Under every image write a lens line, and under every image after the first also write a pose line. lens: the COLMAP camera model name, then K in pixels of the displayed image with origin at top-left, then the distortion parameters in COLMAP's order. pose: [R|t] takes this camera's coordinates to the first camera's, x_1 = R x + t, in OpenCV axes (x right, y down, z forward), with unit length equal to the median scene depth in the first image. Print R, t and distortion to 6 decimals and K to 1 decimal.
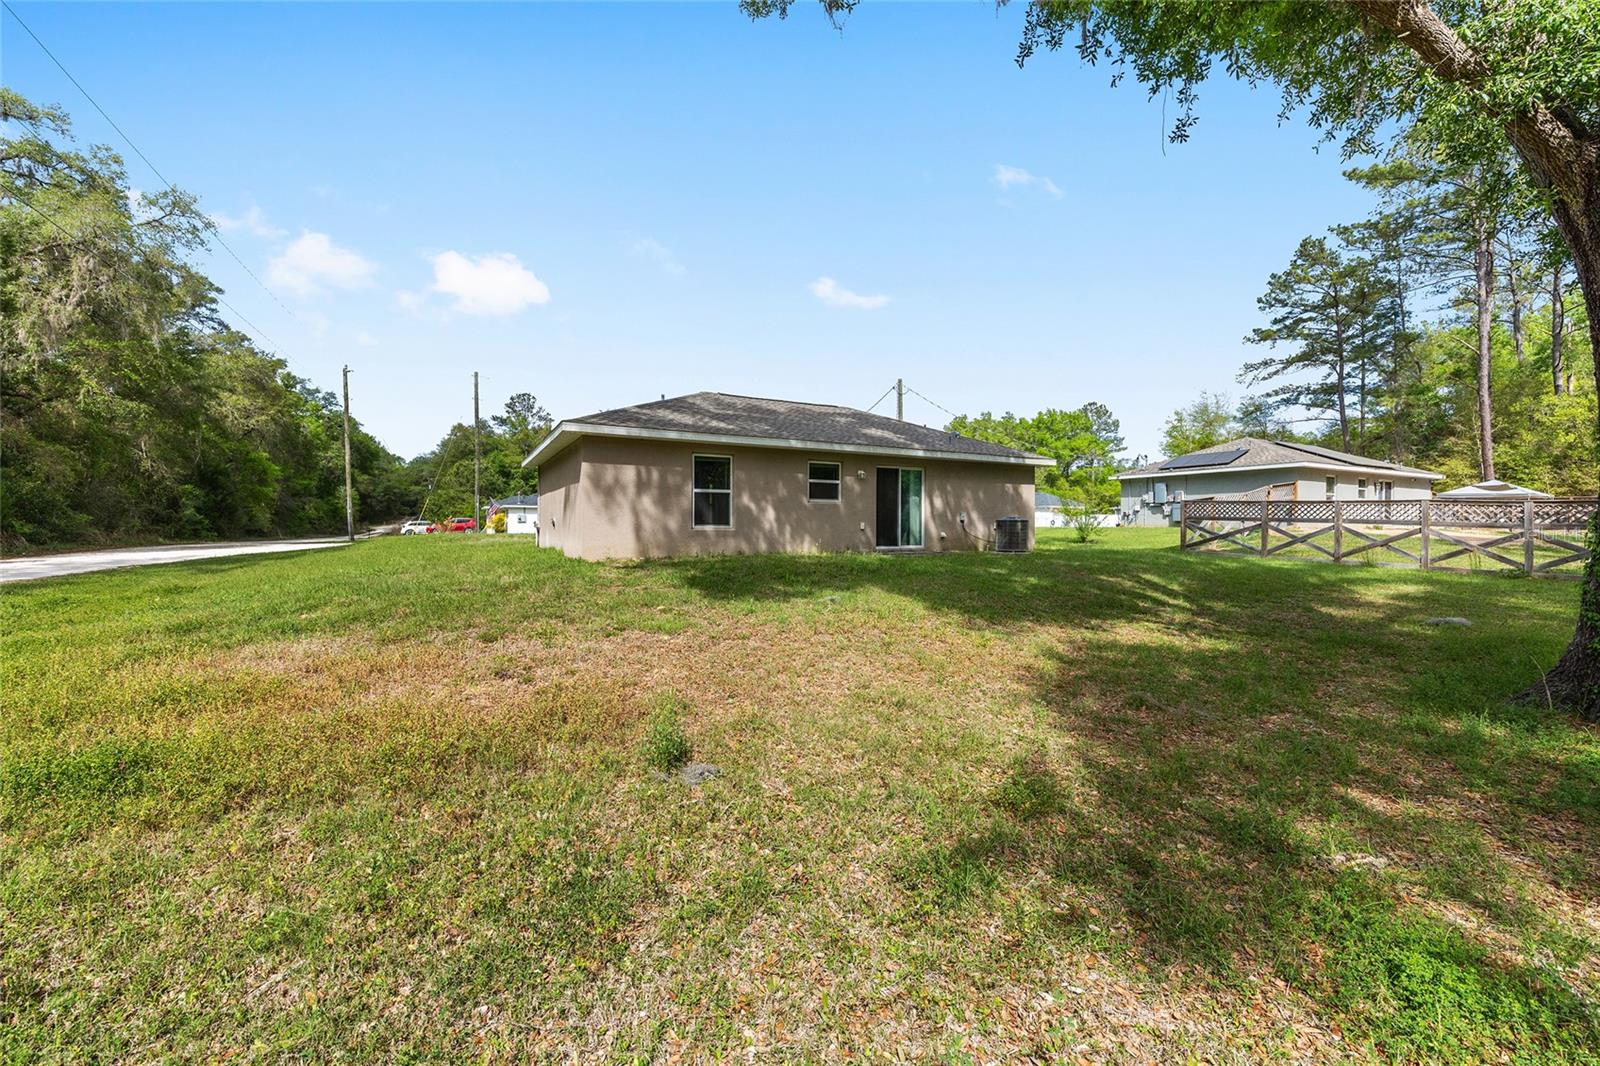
lens RADIAL K [[639.6, 0, 797.5], [0, 639.6, 527.2], [0, 0, 1]] dist [-0.002807, 0.001222]
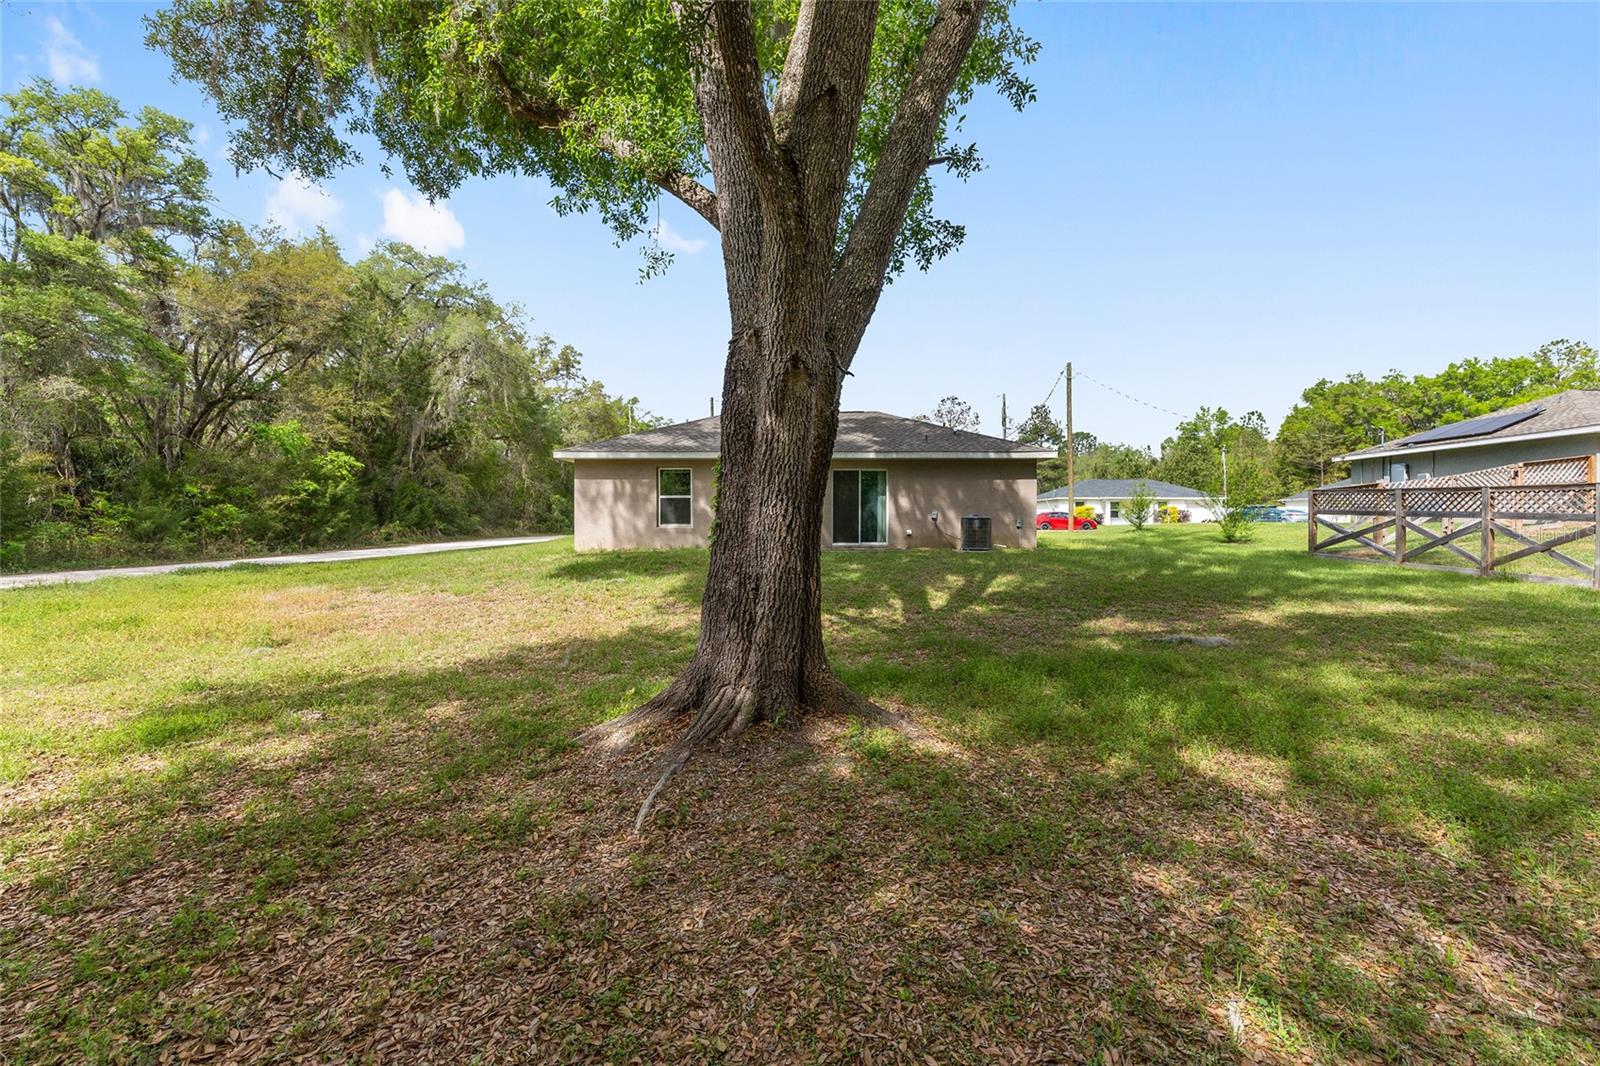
lens RADIAL K [[639.6, 0, 812.8], [0, 639.6, 532.5], [0, 0, 1]] dist [-0.002807, 0.001222]
pose [[0.877134, 0.004192, -0.480228, 0.589867], [0.003714, 0.999873, 0.015512, -0.005160], [0.480231, -0.015390, 0.877007, 0.018664]]
